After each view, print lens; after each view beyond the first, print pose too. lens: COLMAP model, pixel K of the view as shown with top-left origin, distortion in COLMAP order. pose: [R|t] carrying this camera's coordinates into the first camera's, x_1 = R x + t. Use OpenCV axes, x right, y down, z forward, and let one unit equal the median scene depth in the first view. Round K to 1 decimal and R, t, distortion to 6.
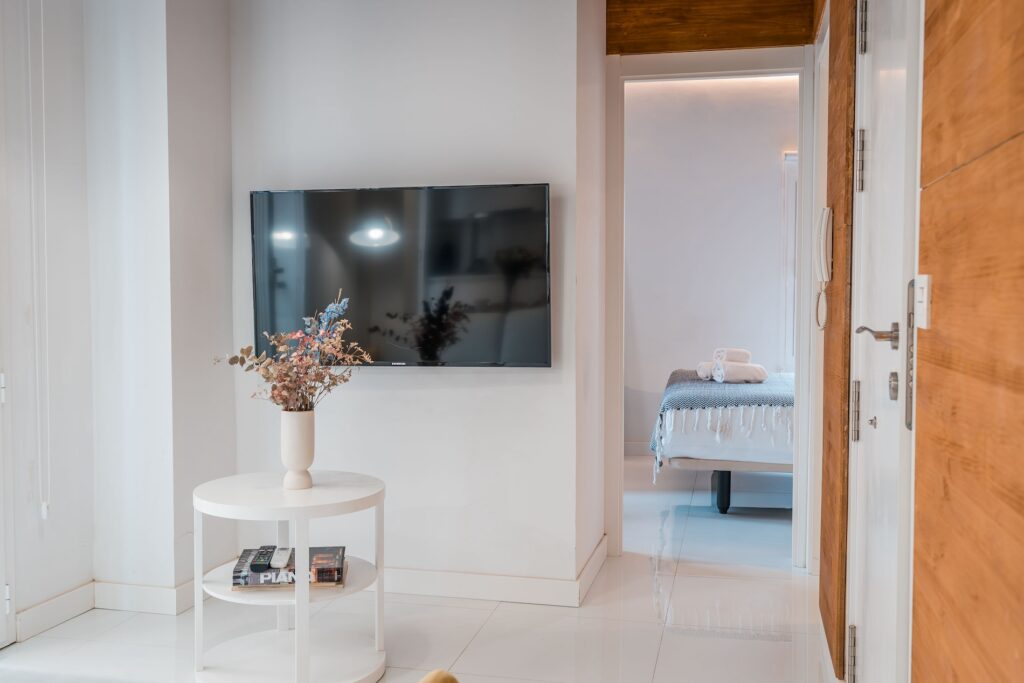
lens RADIAL K [[986.2, 0, 512.0], [0, 986.2, 341.5], [0, 0, 1]] dist [0.015434, 0.003660]
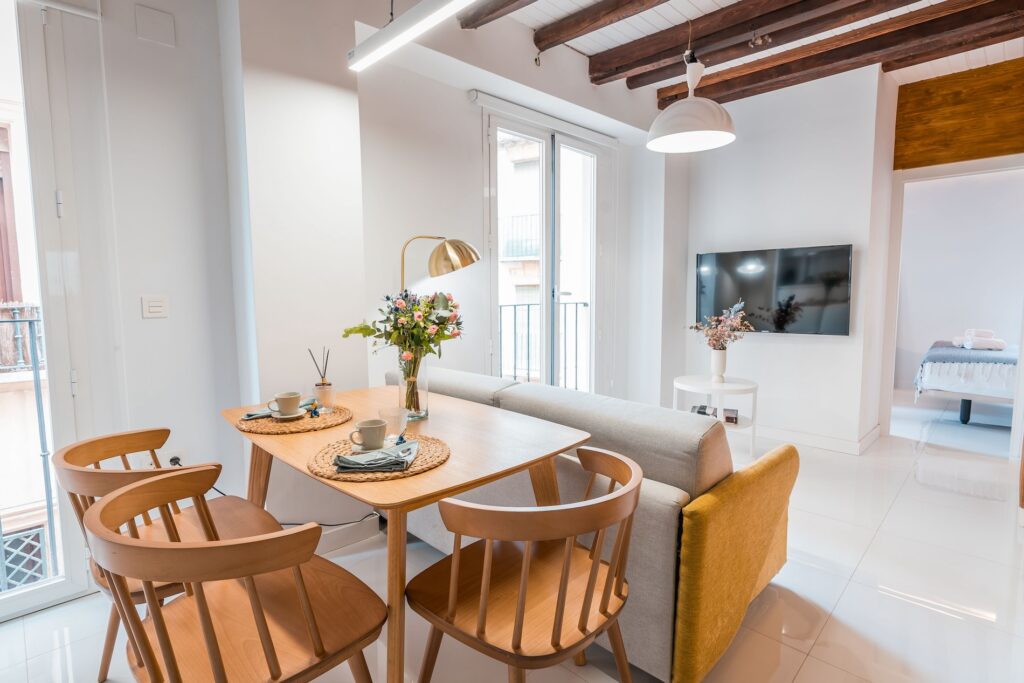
lens RADIAL K [[514.0, 0, 514.0], [0, 514.0, 337.2], [0, 0, 1]] dist [-0.001957, -0.000211]
pose [[0.852571, 0.041874, -0.520932, 0.002687], [-0.020602, 0.998703, 0.046561, -0.005029], [0.522206, -0.028964, 0.852328, -0.214506]]
